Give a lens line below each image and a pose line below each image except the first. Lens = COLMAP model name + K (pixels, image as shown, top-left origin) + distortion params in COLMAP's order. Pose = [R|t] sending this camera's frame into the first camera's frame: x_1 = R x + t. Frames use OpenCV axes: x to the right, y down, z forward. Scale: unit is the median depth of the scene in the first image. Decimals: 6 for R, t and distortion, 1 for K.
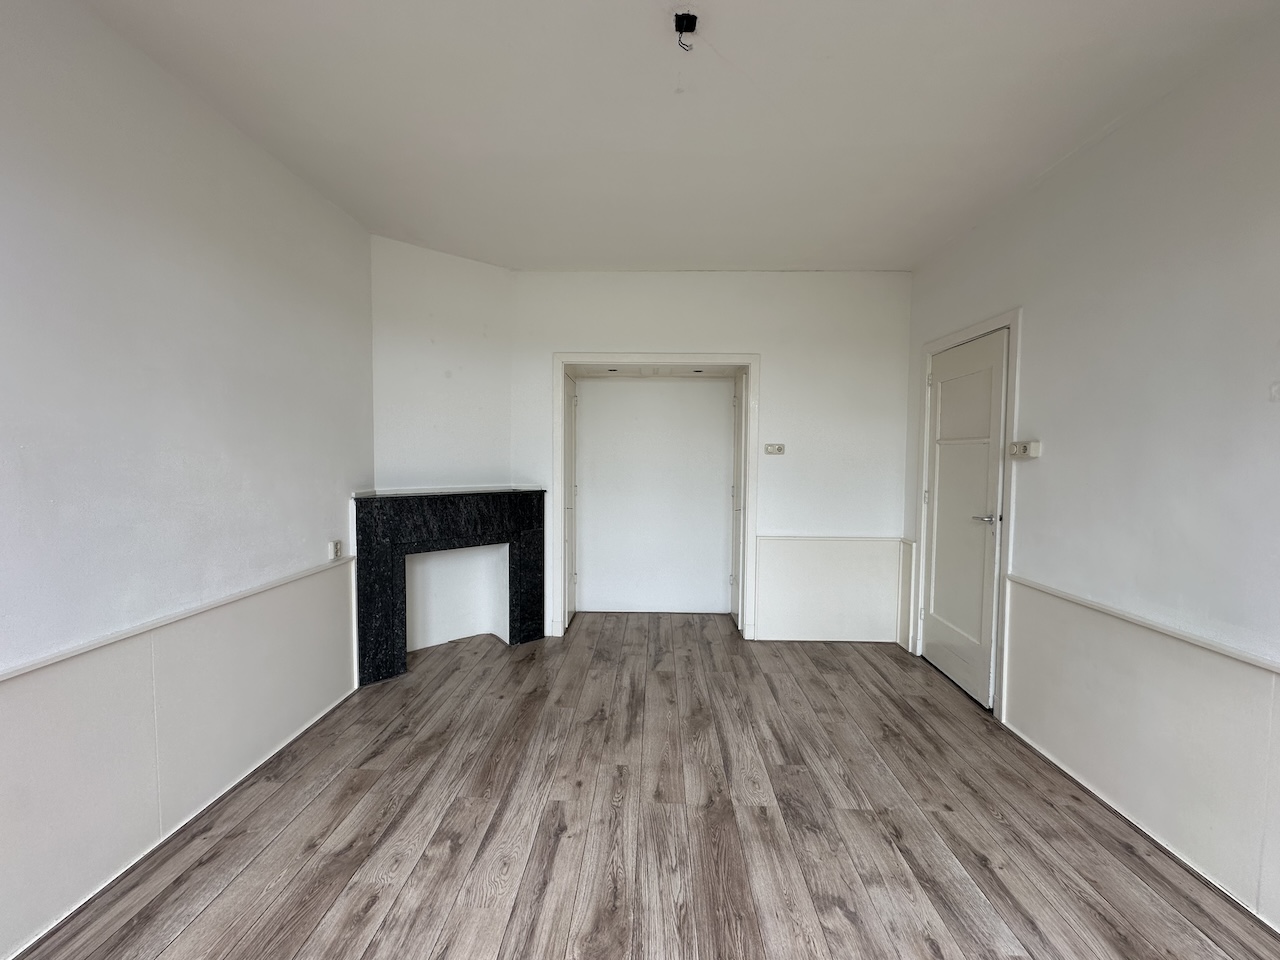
lens RADIAL K [[510.5, 0, 641.2], [0, 510.5, 479.5], [0, 0, 1]] dist [-0.003116, 0.000524]
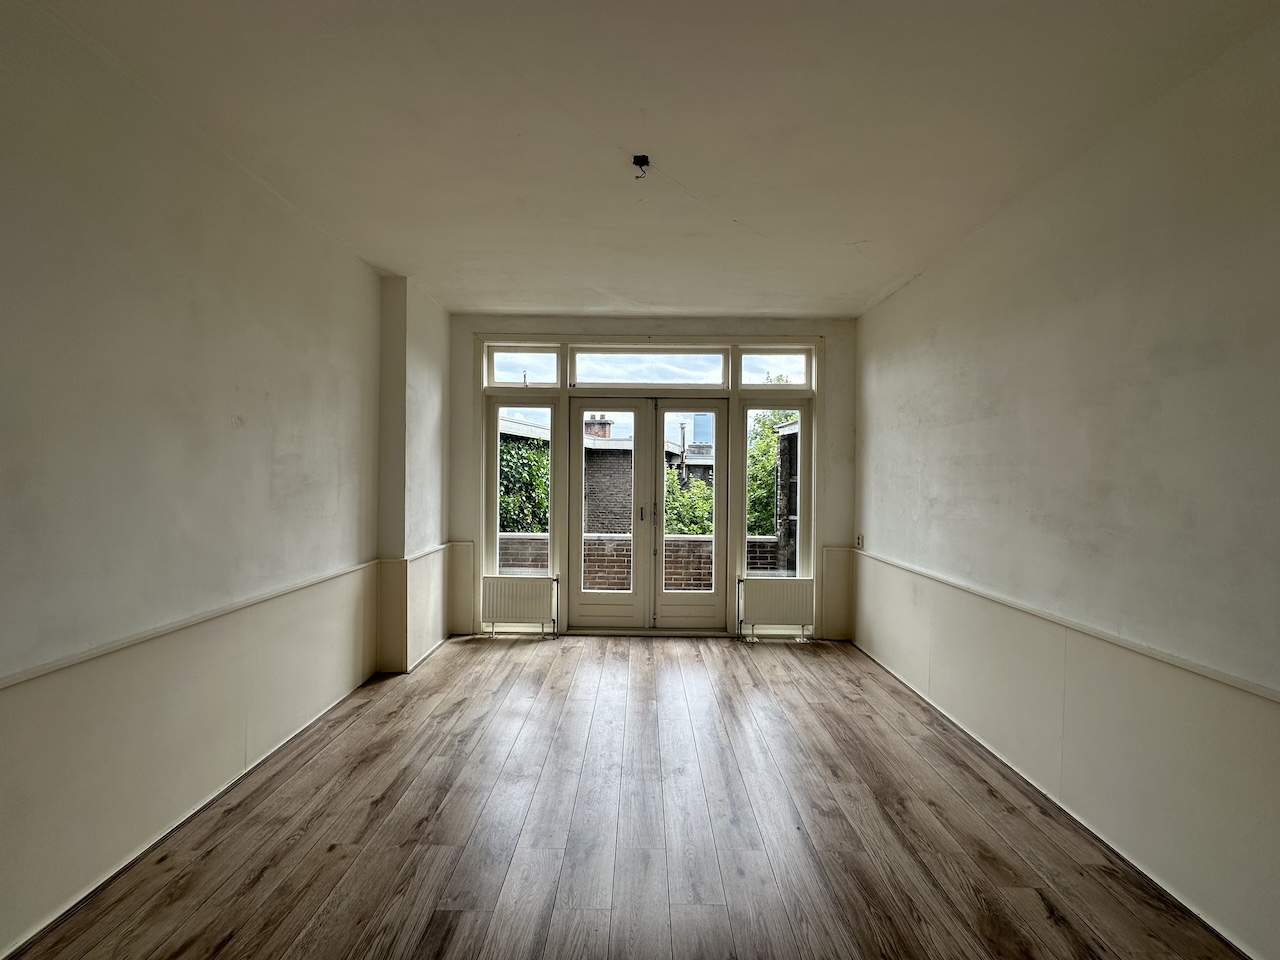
lens RADIAL K [[510.5, 0, 642.6], [0, 510.5, 476.1], [0, 0, 1]] dist [-0.003116, 0.000524]
pose [[-0.999302, -0.022628, -0.029710, 0.089499], [-0.024149, 0.998362, 0.051858, -0.098253], [0.028488, 0.052540, -0.998212, 2.065711]]
